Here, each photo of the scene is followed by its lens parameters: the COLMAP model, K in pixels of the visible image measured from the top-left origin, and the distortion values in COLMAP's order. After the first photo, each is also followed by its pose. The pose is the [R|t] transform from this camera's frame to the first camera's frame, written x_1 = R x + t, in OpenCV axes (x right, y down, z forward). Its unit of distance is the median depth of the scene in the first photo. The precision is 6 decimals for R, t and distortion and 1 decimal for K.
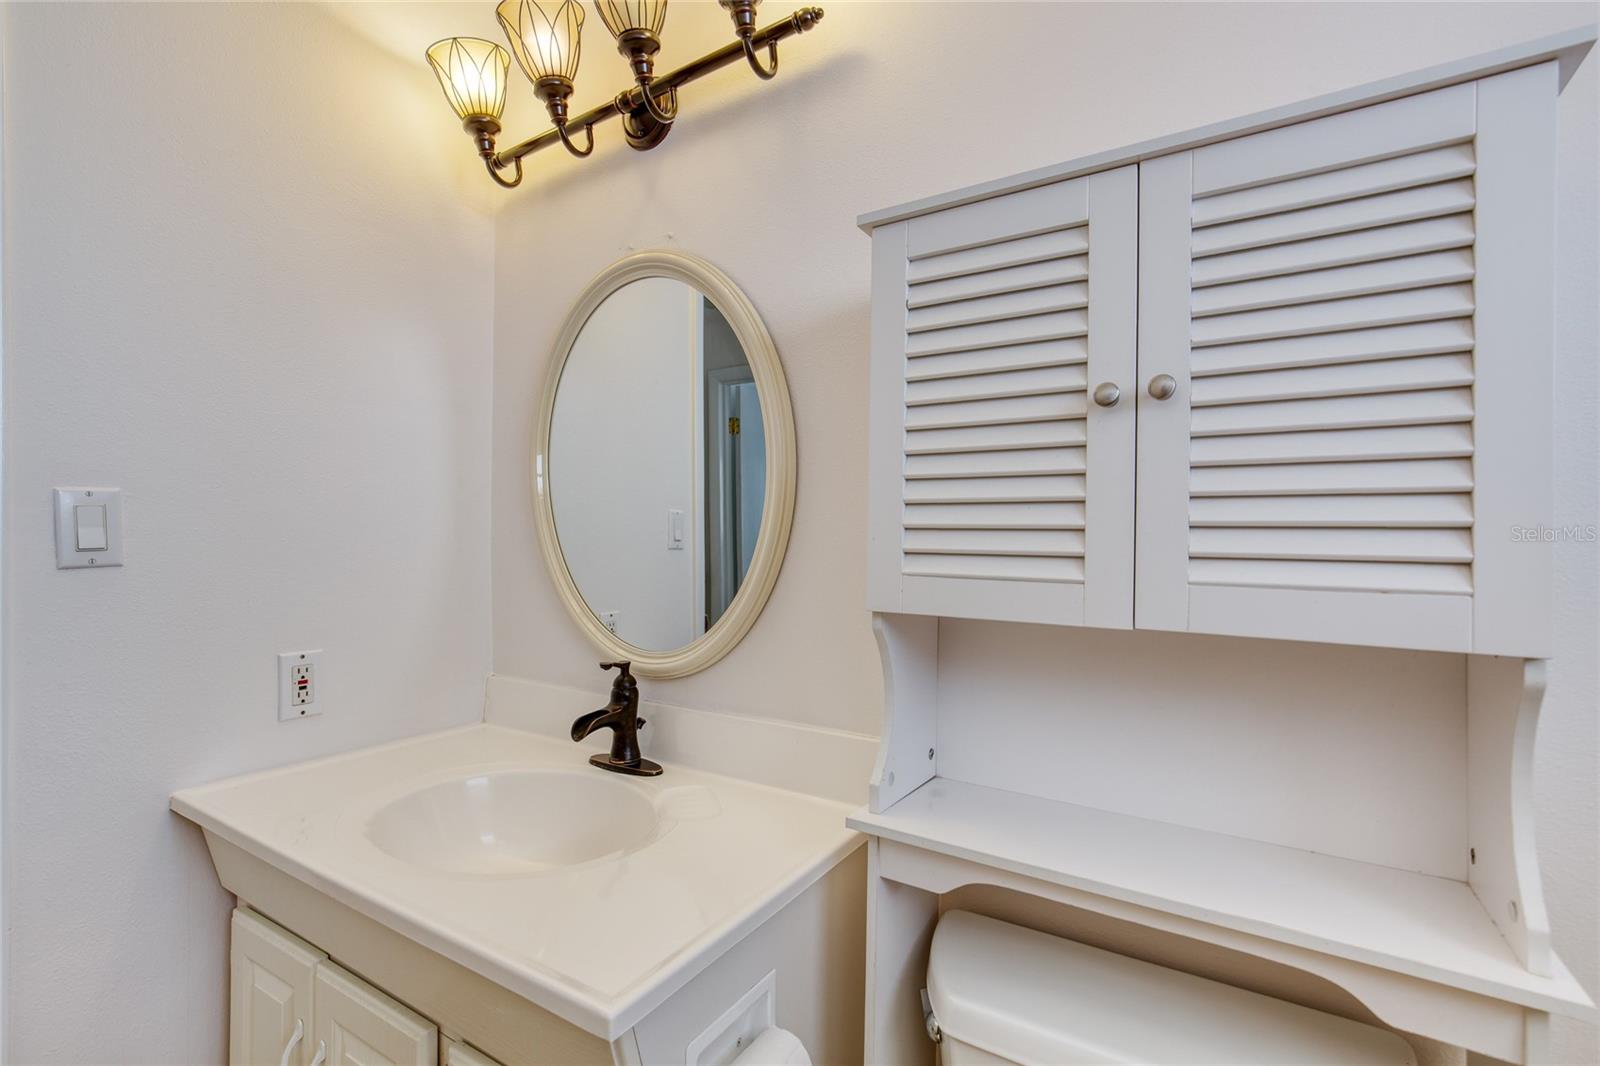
lens RADIAL K [[741.8, 0, 773.7], [0, 741.8, 532.7], [0, 0, 1]] dist [-0.002952, -0.000106]
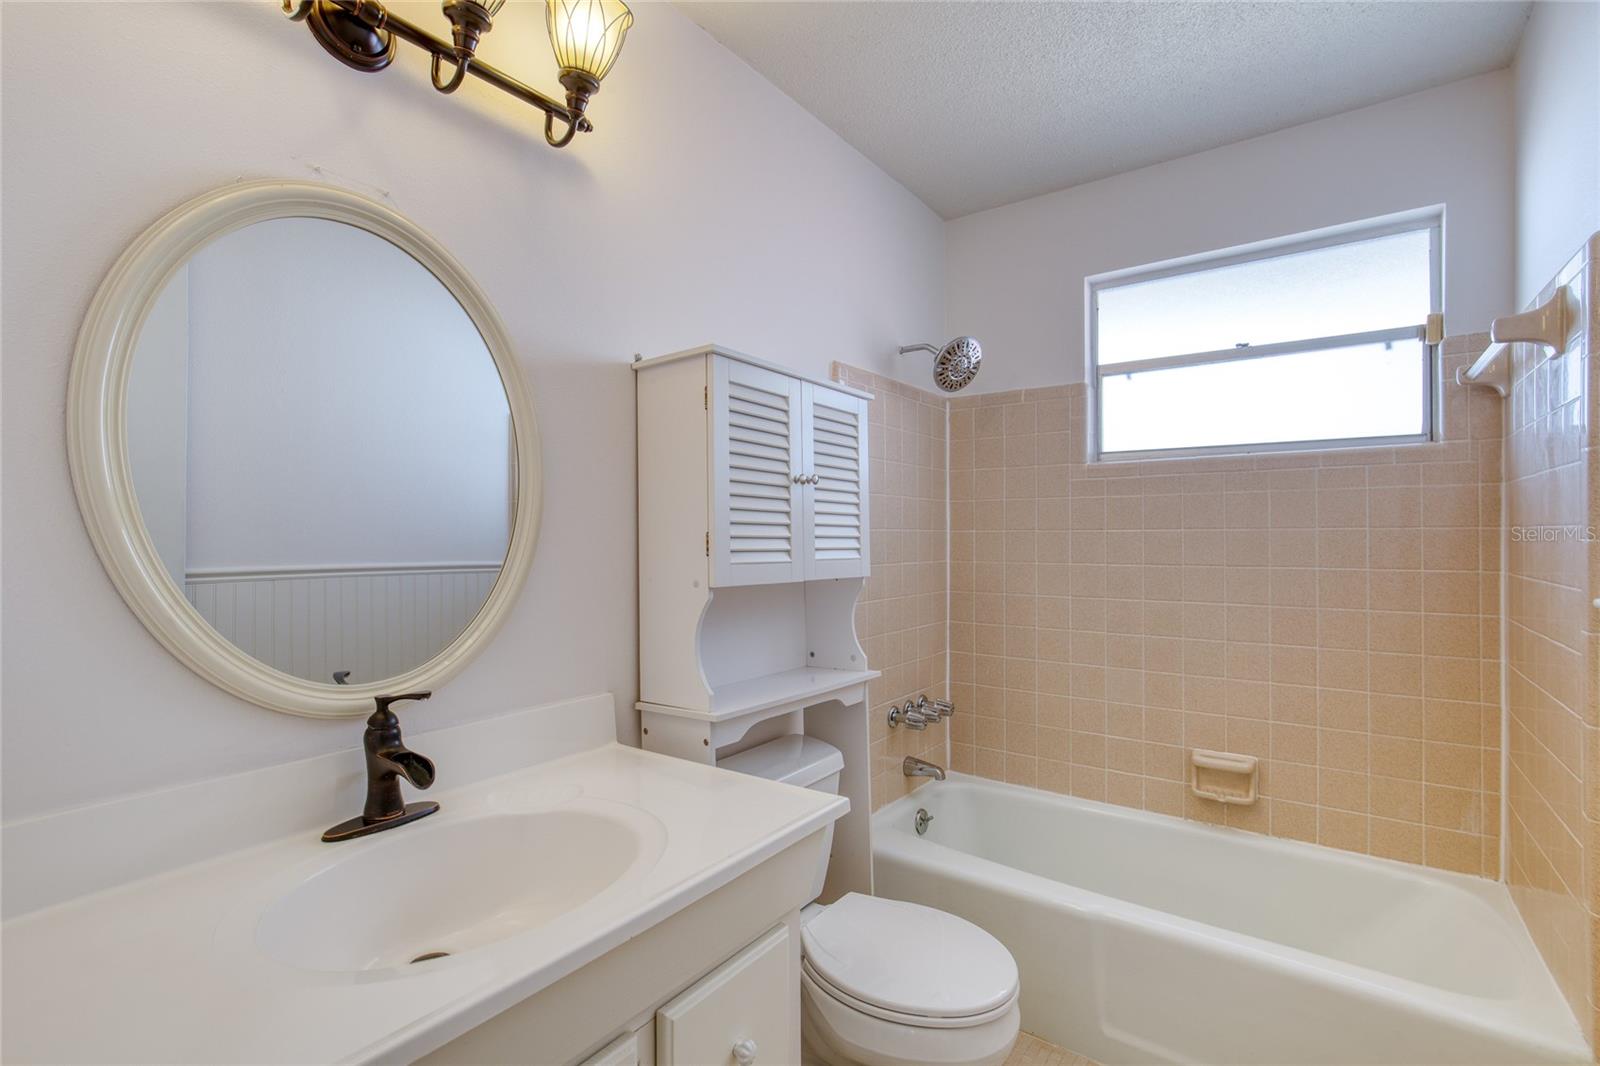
lens RADIAL K [[741.8, 0, 773.7], [0, 741.8, 532.7], [0, 0, 1]] dist [-0.002952, -0.000106]
pose [[0.043113, 0.011232, 0.999007, -1.746142], [-0.001679, 0.999936, -0.011170, 0.003670], [-0.999069, -0.001196, 0.043129, 0.940936]]
